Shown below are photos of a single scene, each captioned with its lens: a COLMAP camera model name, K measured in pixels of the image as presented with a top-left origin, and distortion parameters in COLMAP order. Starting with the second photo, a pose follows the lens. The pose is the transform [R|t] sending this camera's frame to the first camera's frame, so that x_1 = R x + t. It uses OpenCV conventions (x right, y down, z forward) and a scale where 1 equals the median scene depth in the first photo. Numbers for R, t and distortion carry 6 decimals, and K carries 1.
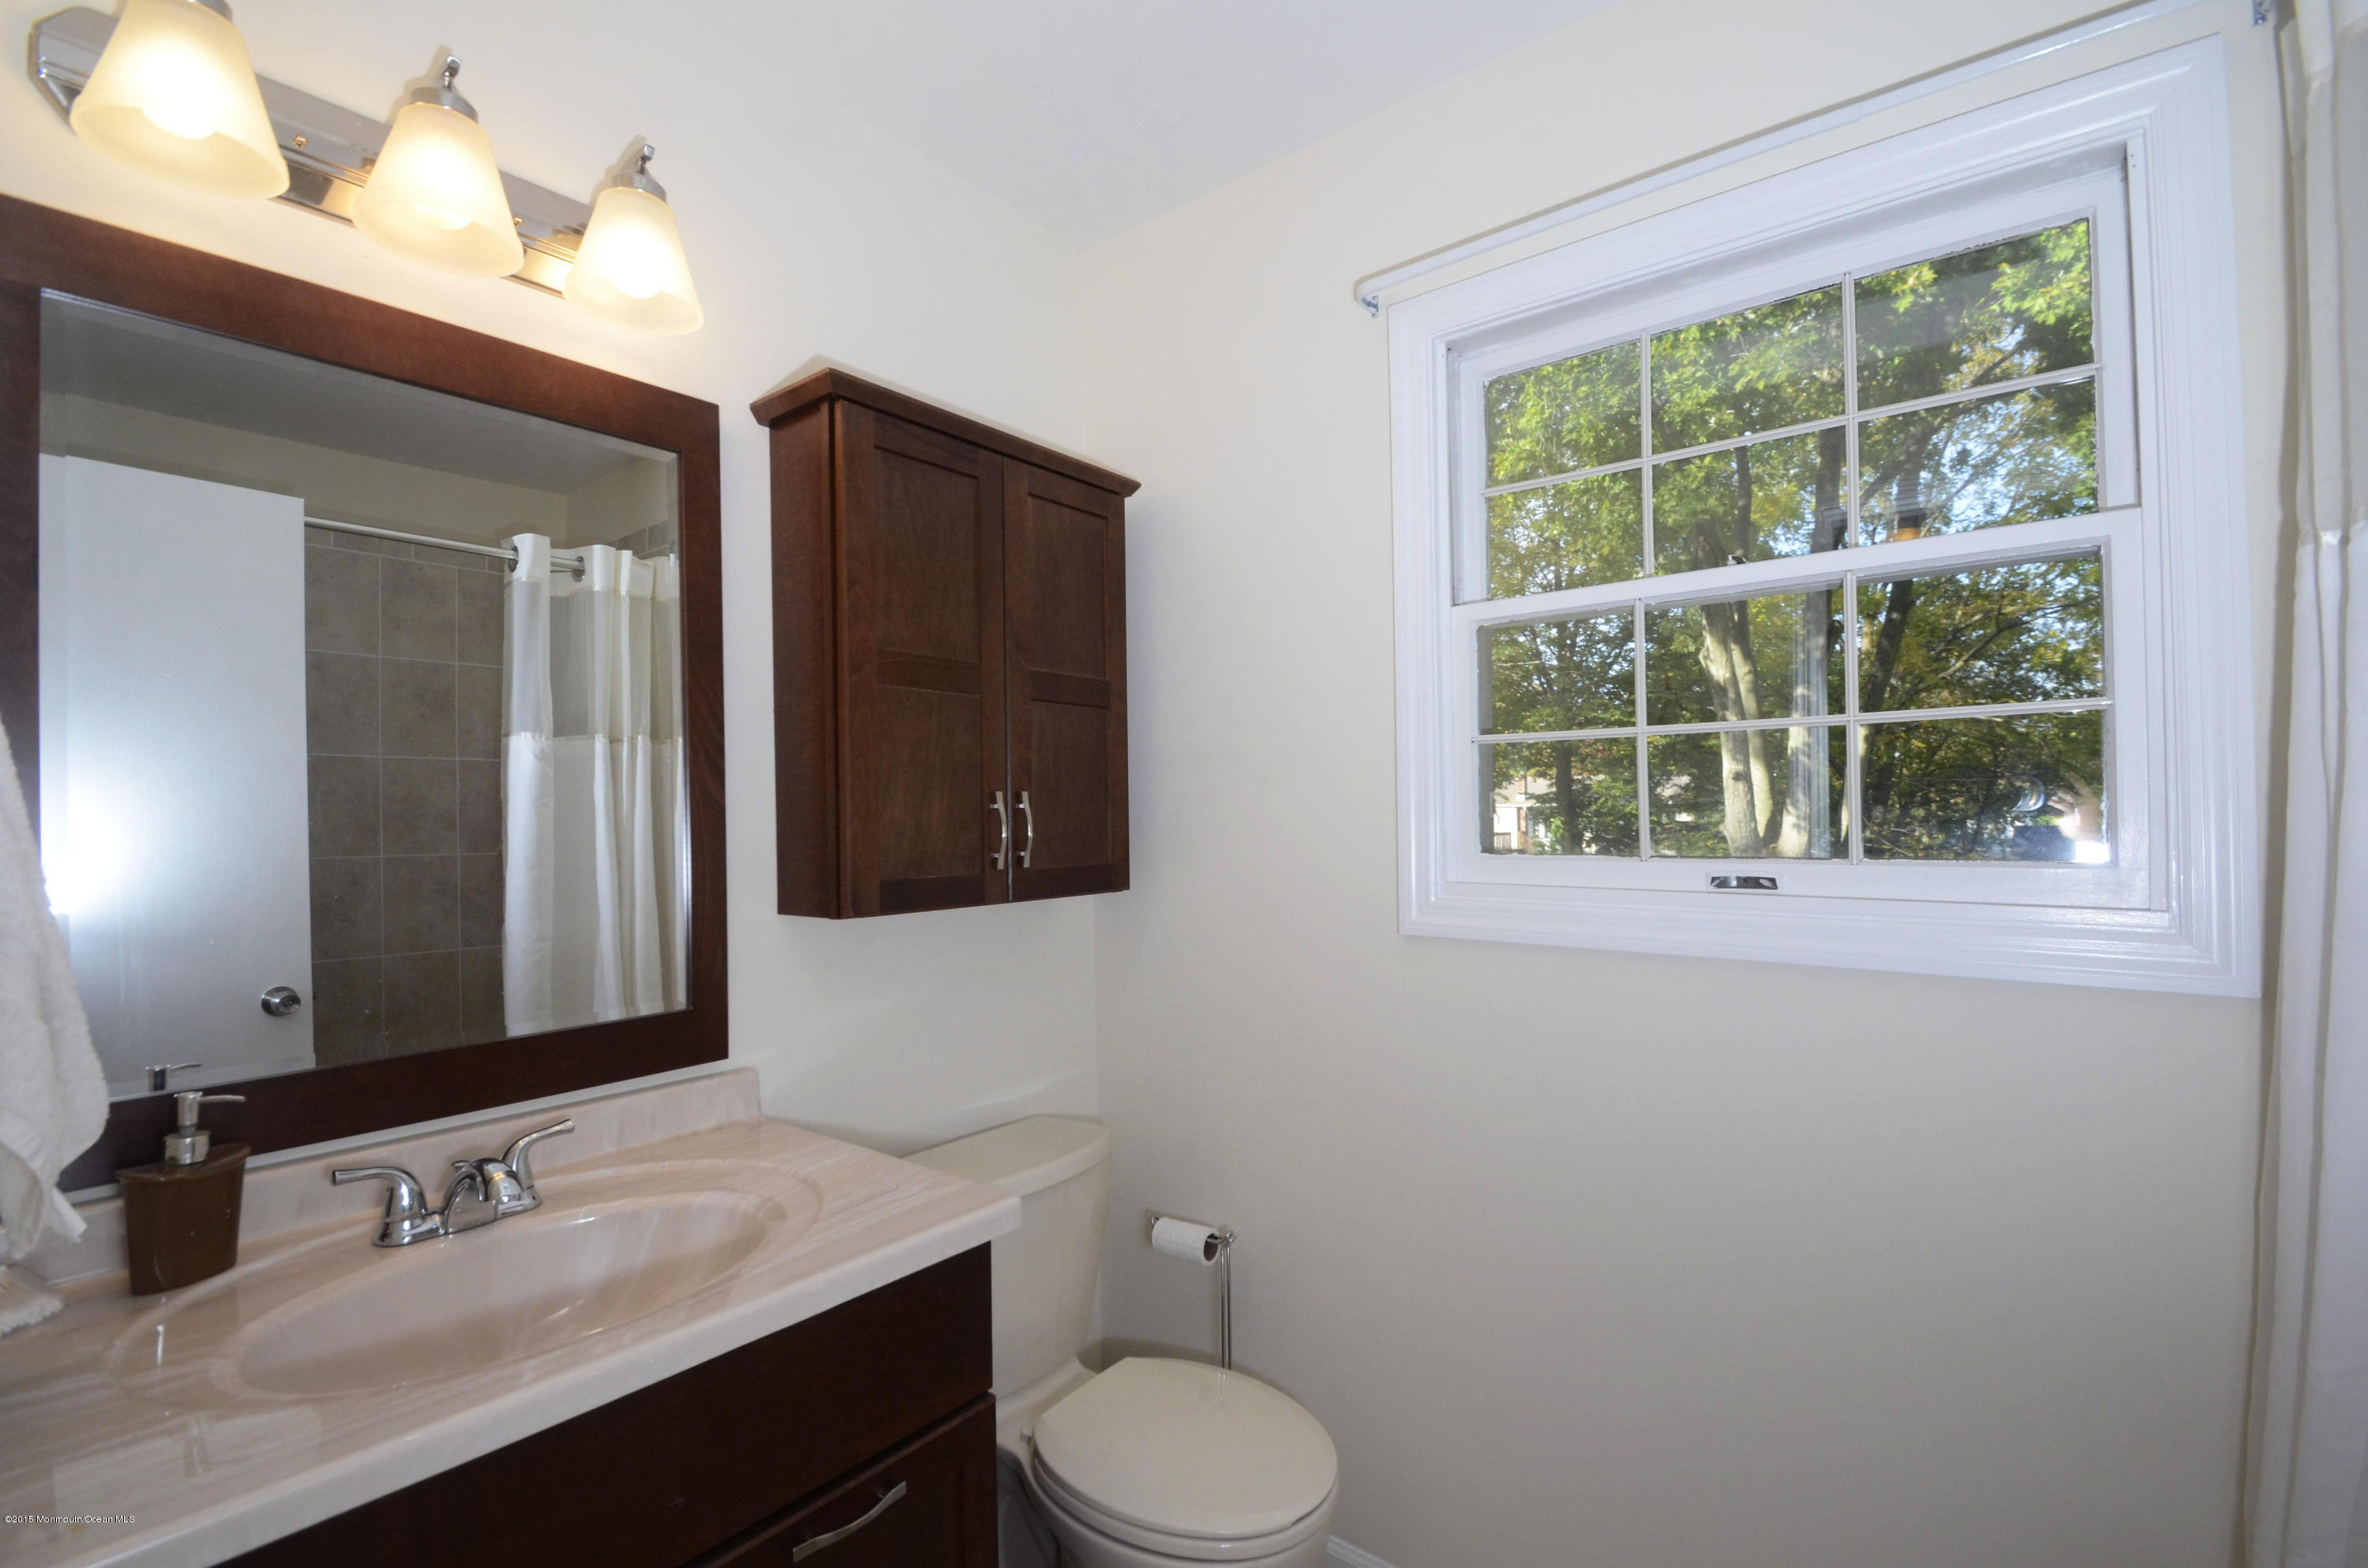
lens RADIAL K [[1038.1, 0, 1179.5], [0, 1038.1, 808.2], [0, 0, 1]] dist [0.013613, -0.017249]
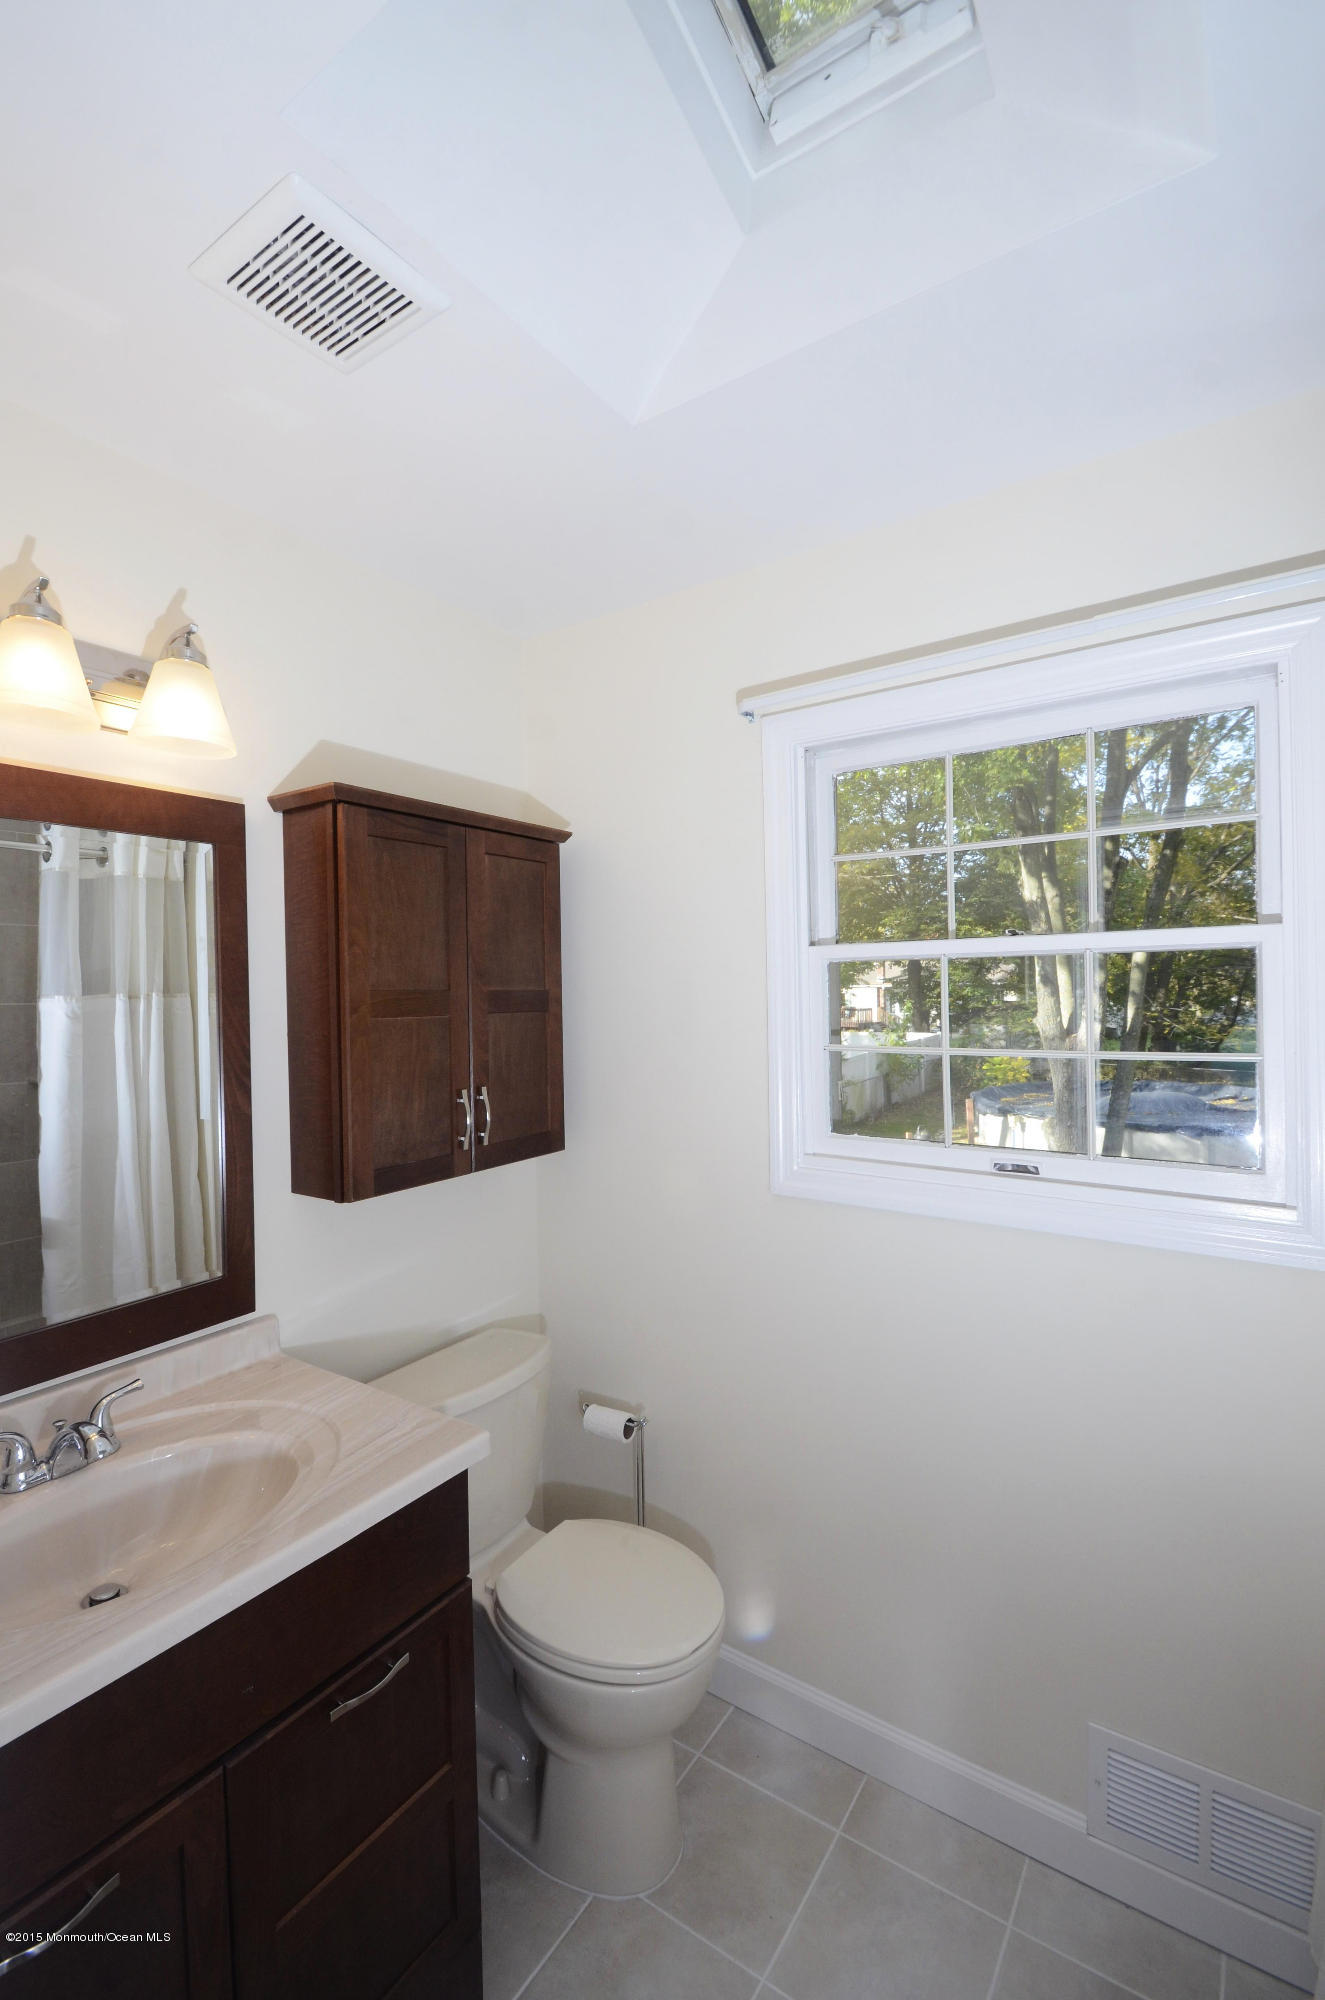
lens RADIAL K [[876.9, 0, 654.1], [0, 876.9, 989.0], [0, 0, 1]] dist [0.013613, -0.017249]
pose [[0.997944, -0.003841, 0.063981, -0.007295], [0.003310, 0.999959, 0.008412, -0.150753], [-0.064010, -0.008183, 0.997916, -0.106806]]
